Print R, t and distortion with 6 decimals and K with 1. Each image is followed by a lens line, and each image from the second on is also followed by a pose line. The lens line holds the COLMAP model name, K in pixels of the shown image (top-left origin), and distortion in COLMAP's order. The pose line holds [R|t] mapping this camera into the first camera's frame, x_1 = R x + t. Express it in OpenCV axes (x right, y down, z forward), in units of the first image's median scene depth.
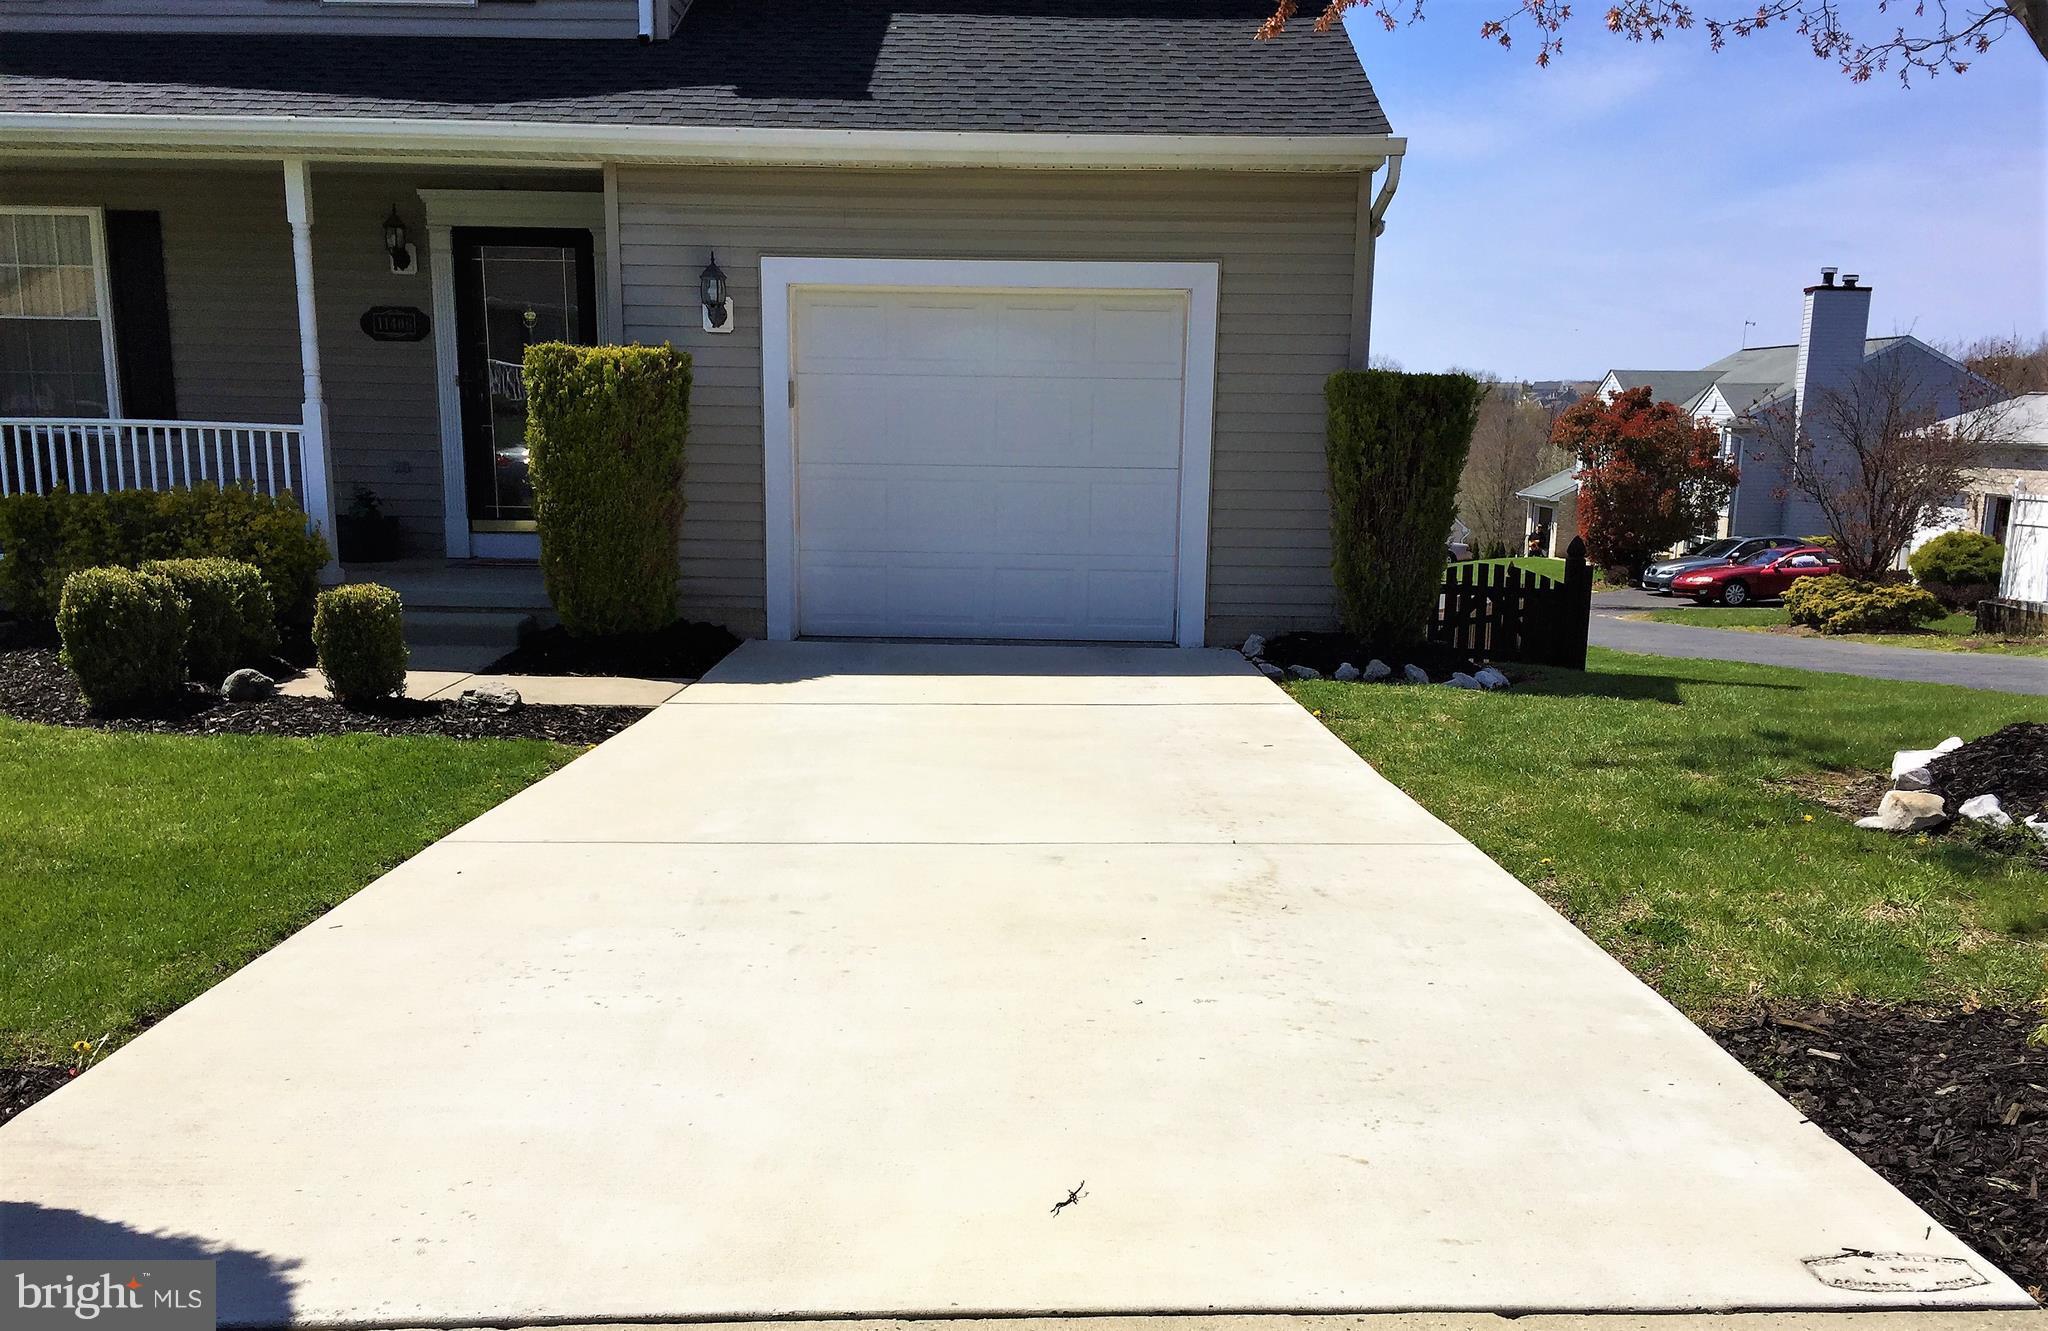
lens RADIAL K [[1786.3, 0, 1056.7], [0, 1786.3, 802.2], [0, 0, 1]] dist [0.040275, -0.043031]
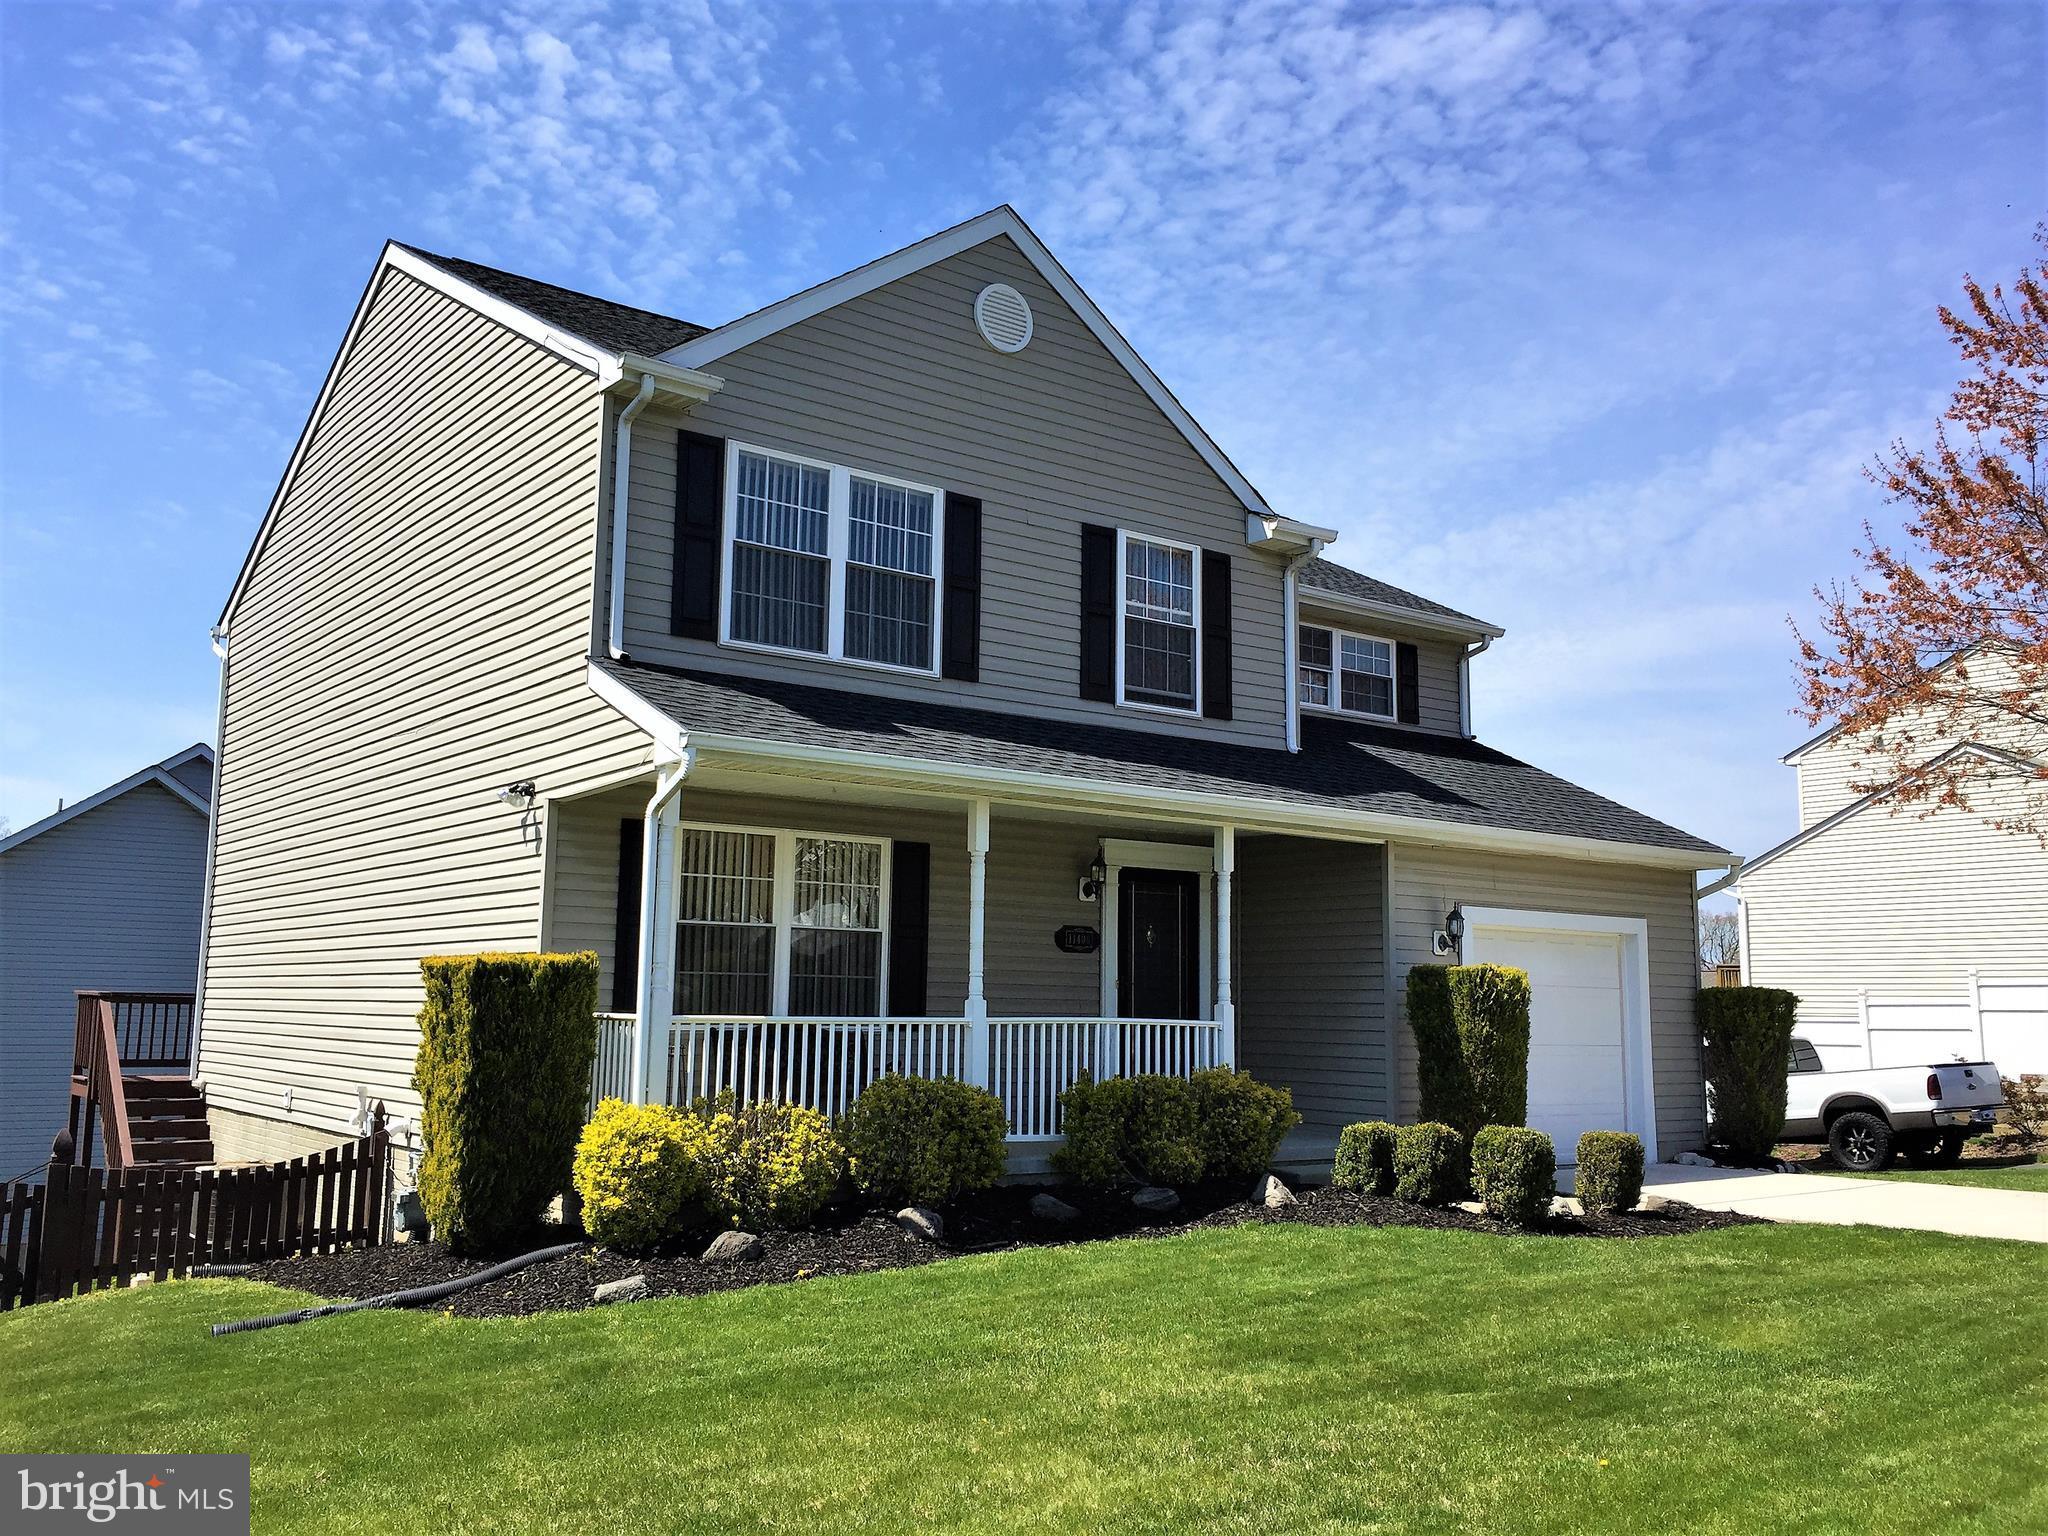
lens RADIAL K [[1737.6, 0, 1029.5], [0, 1737.6, 766.2], [0, 0, 1]] dist [0.043956, -0.002744]
pose [[0.800873, 0.080440, 0.593406, -1.265825], [0.124204, 0.947075, -0.296010, -0.032940], [-0.585812, 0.310770, 0.748496, 0.099333]]
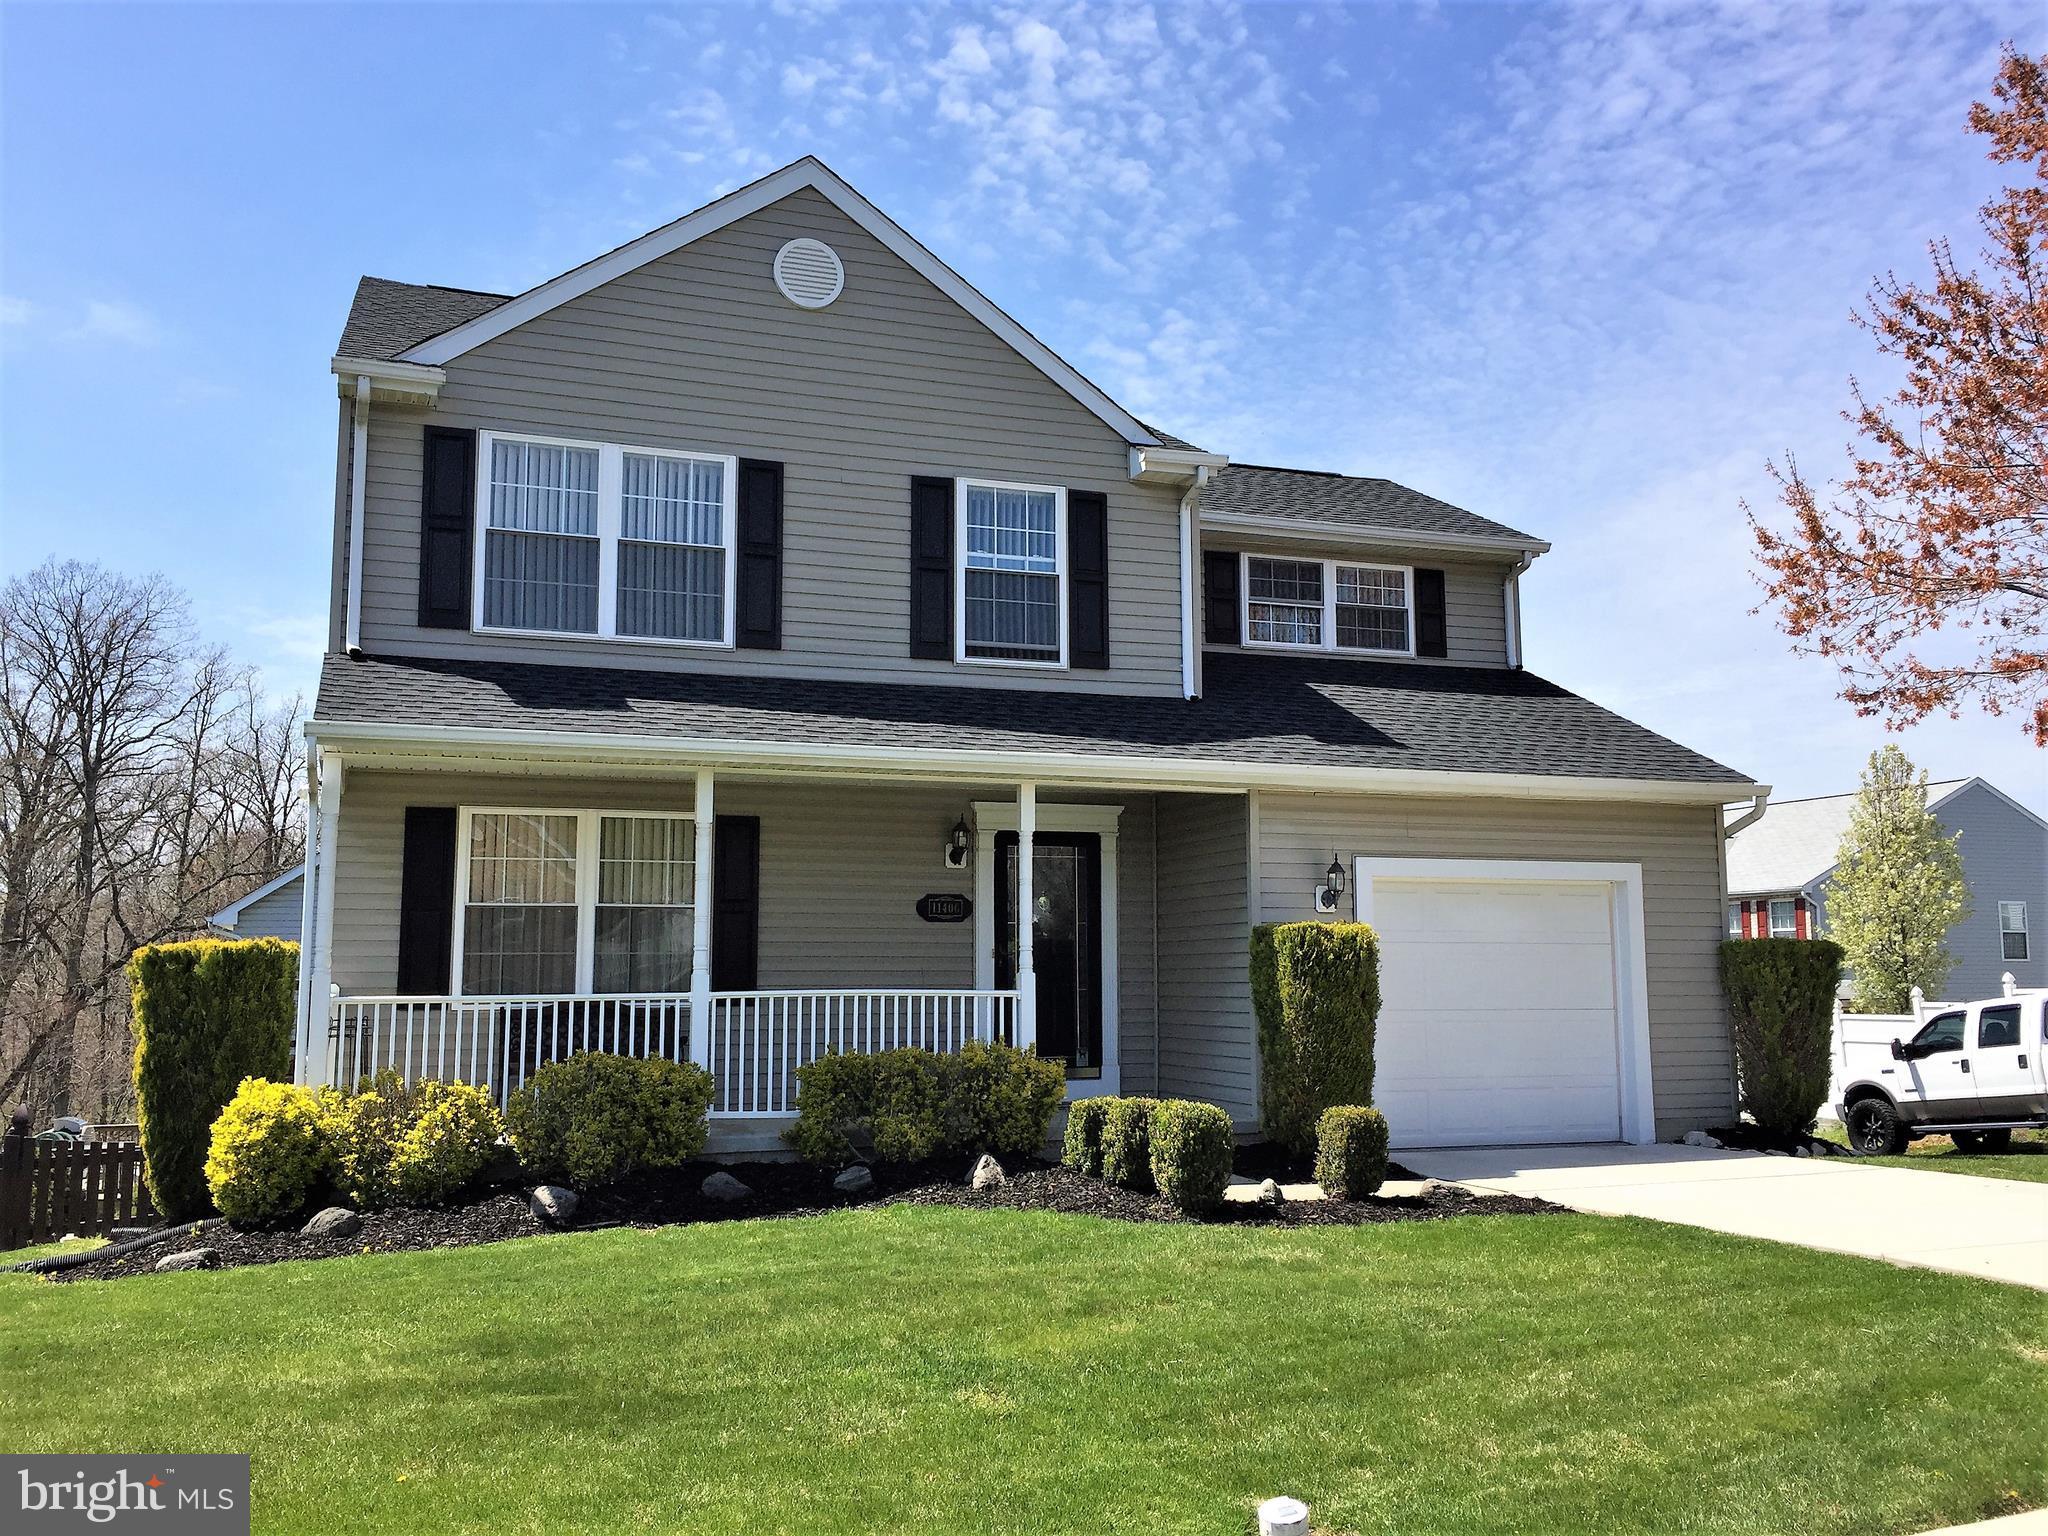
lens RADIAL K [[1737.6, 0, 1024.2], [0, 1737.6, 764.7], [0, 0, 1]] dist [0.043956, -0.002744]
pose [[0.939233, 0.022856, 0.342519, -0.812896], [0.091188, 0.945323, -0.313129, 0.011144], [-0.330947, 0.325335, 0.885794, -0.078056]]
